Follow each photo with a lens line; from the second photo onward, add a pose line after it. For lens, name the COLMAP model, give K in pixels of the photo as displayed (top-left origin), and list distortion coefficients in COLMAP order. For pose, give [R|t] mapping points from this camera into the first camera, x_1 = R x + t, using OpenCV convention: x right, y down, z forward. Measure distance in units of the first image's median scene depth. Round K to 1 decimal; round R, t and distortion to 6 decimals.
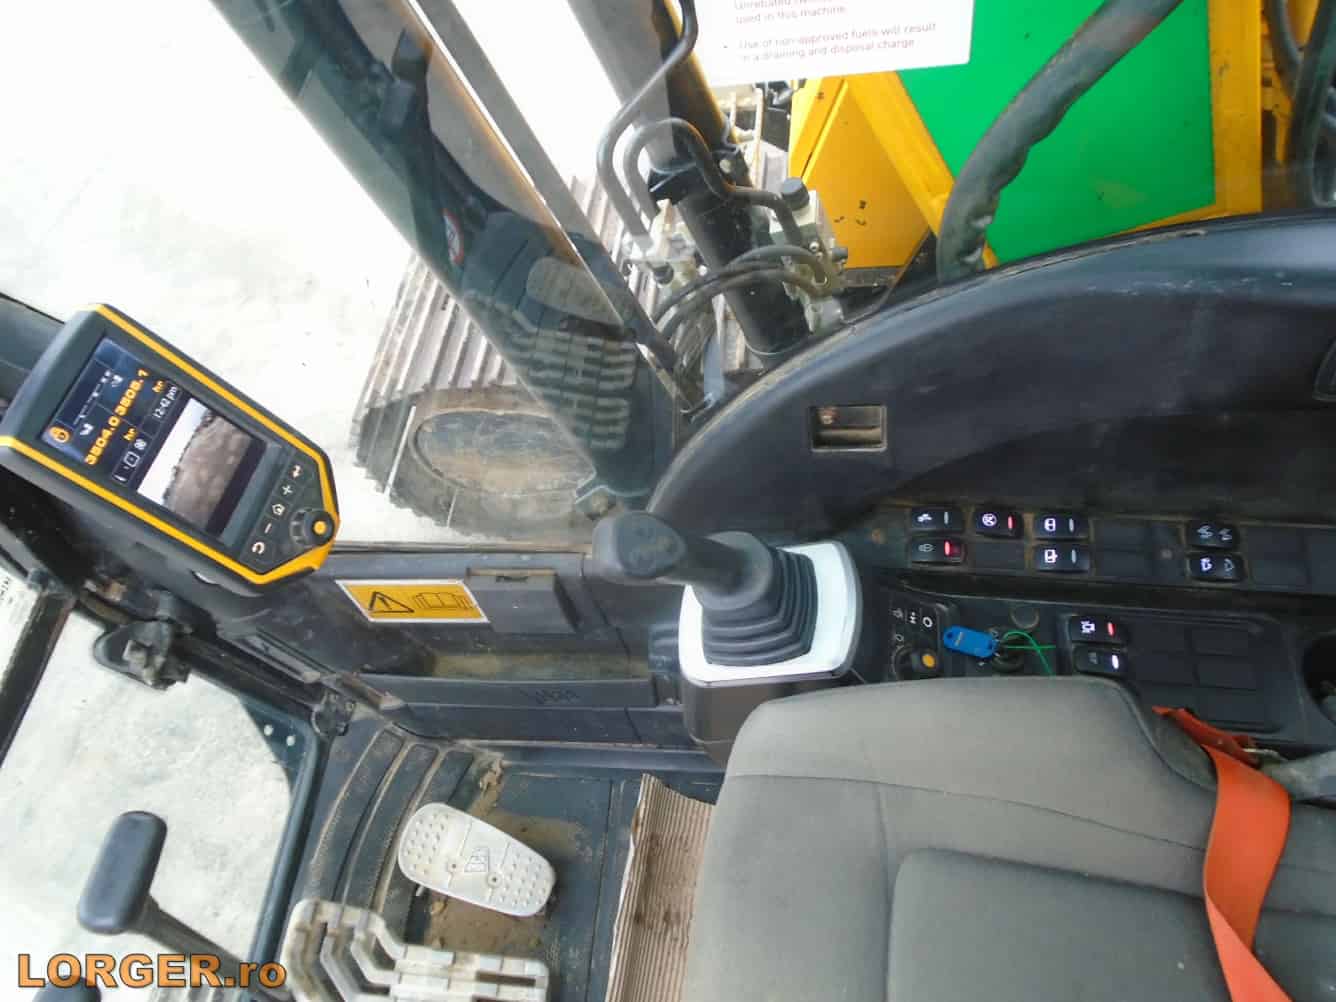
lens RADIAL K [[1026.2, 0, 665.2], [0, 1026.2, 497.1], [0, 0, 1]] dist [-0.002322, -0.002585]
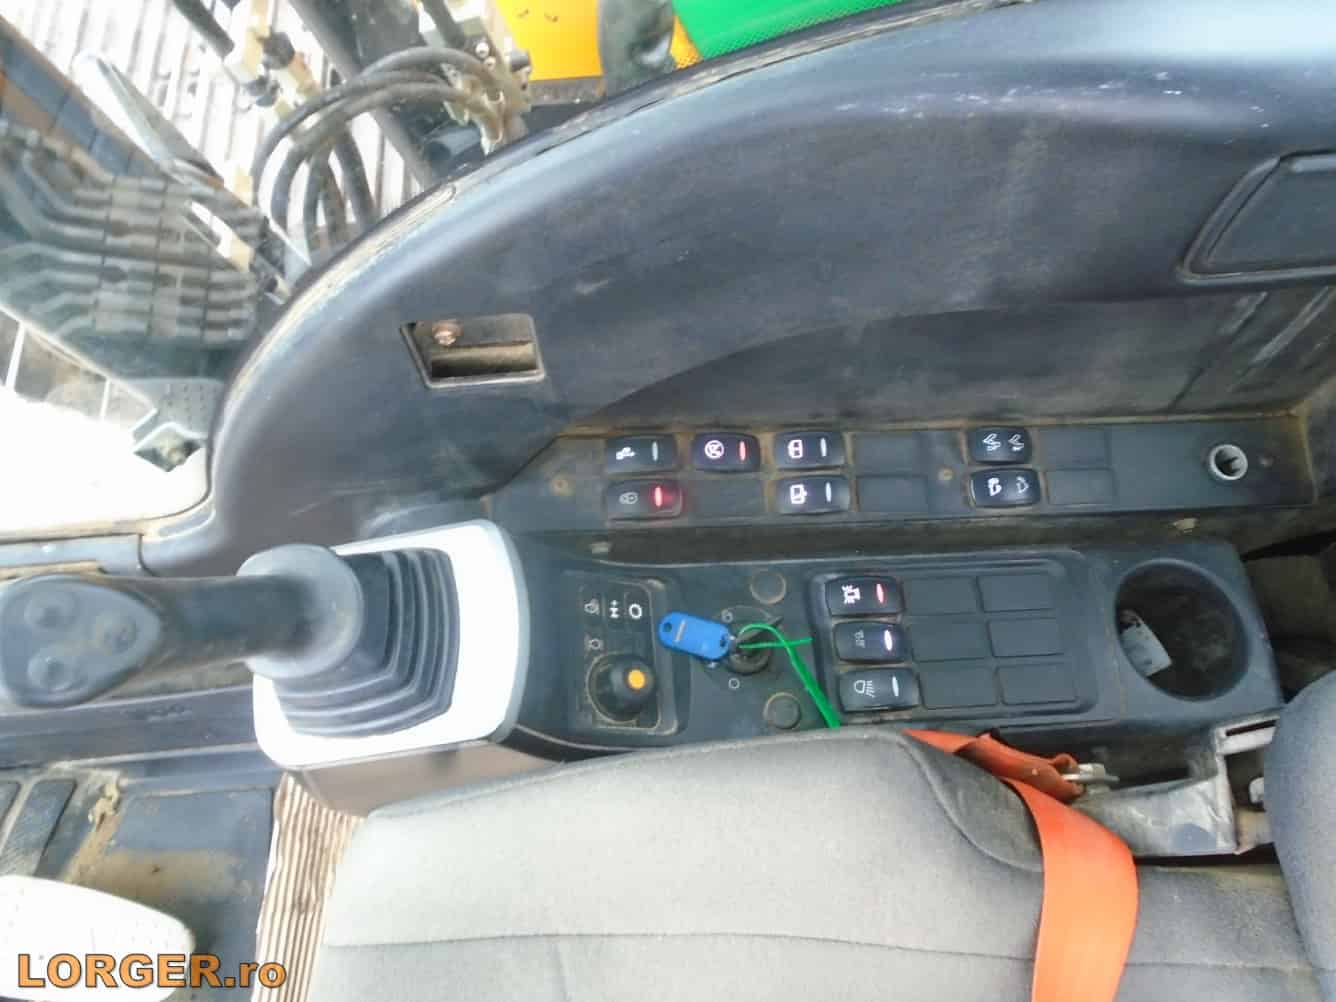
lens RADIAL K [[1026.2, 0, 665.2], [0, 1026.2, 497.1], [0, 0, 1]] dist [-0.002322, -0.002585]
pose [[0.970465, -0.104581, 0.217396, 0.130660], [0.067477, 0.982854, 0.171594, -0.071749], [-0.231614, -0.151857, 0.960882, 0.334918]]
